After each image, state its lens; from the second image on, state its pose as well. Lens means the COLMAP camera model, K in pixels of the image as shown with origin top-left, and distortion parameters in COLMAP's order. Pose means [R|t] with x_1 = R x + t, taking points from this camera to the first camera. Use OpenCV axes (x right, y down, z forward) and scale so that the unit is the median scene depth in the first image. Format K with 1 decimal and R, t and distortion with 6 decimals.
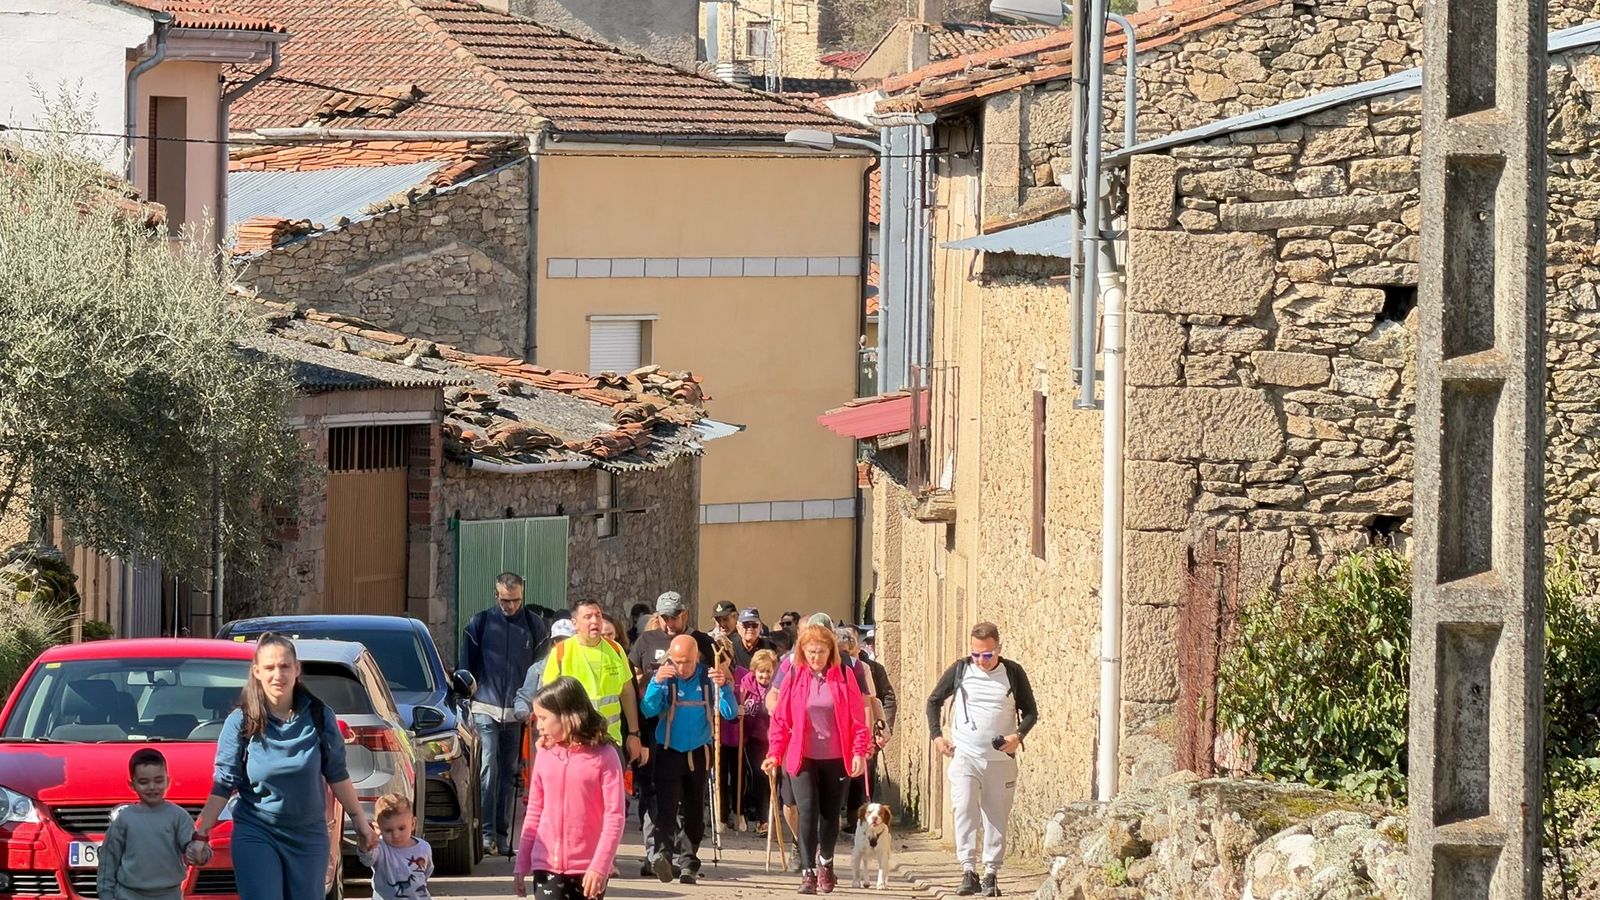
lens RADIAL K [[11050.2, 0, 800.0], [0, 11050.2, 450.0], [0, 0, 1]] dist [-0.539860, 8.752378]
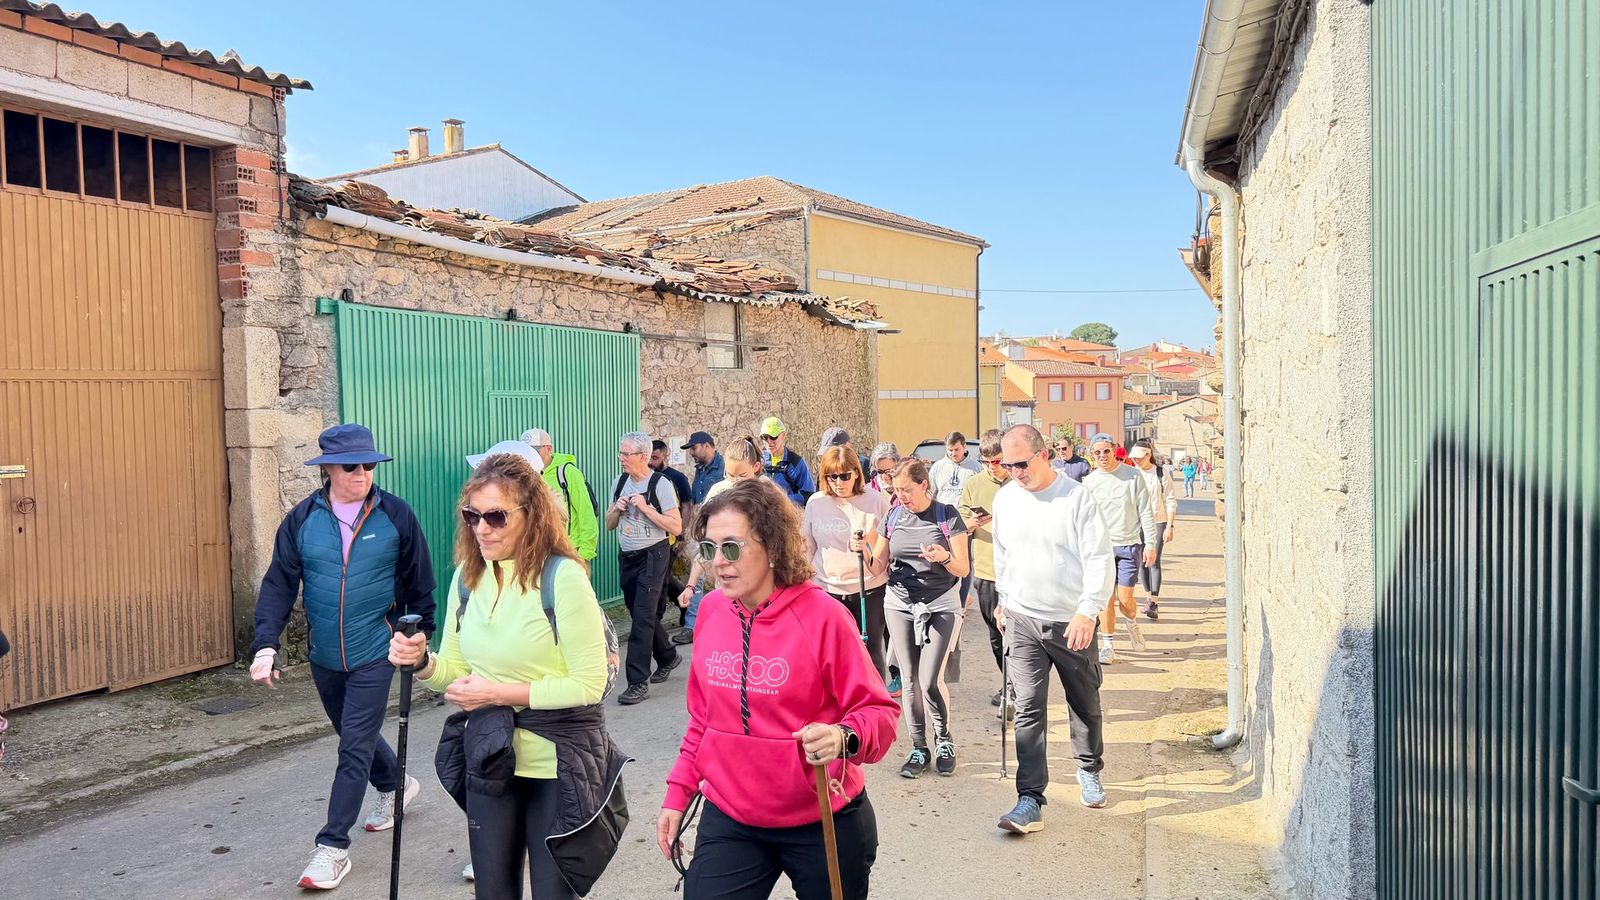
lens RADIAL K [[1091.3, 0, 776.7], [0, 1091.3, 451.6], [0, 0, 1]] dist [0.140269, -0.206557]
pose [[0.980870, -0.025565, -0.192977, 0.021865], [0.029571, 0.999402, 0.017909, 0.032929], [0.192404, -0.023273, 0.981040, 1.978959]]
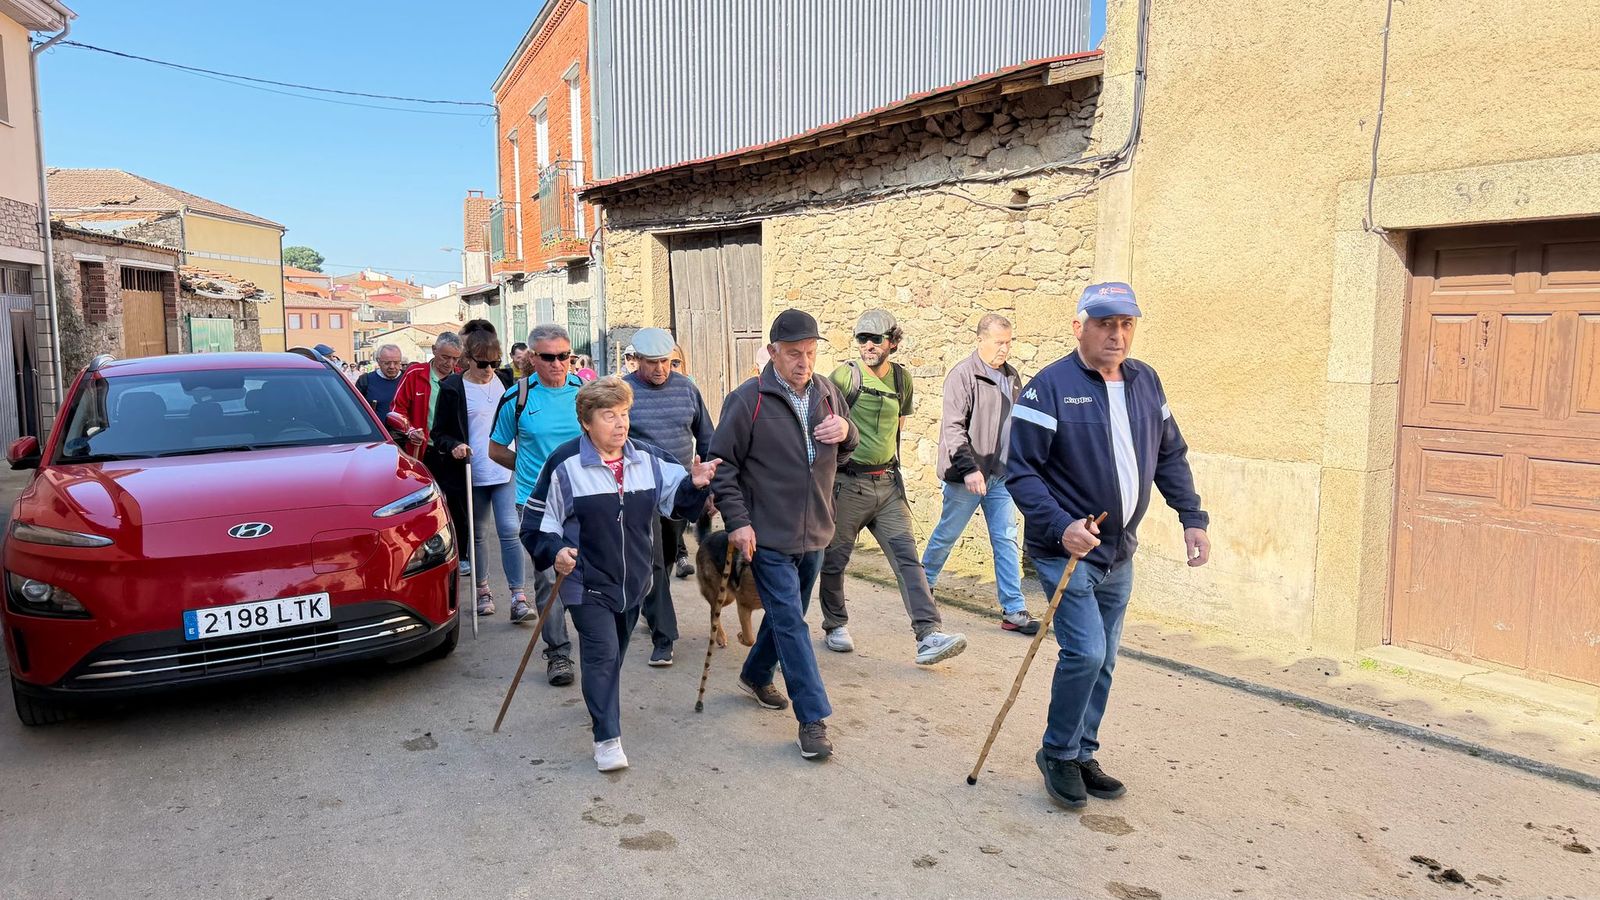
lens RADIAL K [[1091.3, 0, 776.7], [0, 1091.3, 451.6], [0, 0, 1]] dist [0.140269, -0.206557]
pose [[0.879122, -0.073359, 0.470917, -0.074084], [0.025982, 0.993991, 0.106337, 0.026206], [-0.475888, -0.081248, 0.875745, 1.578461]]
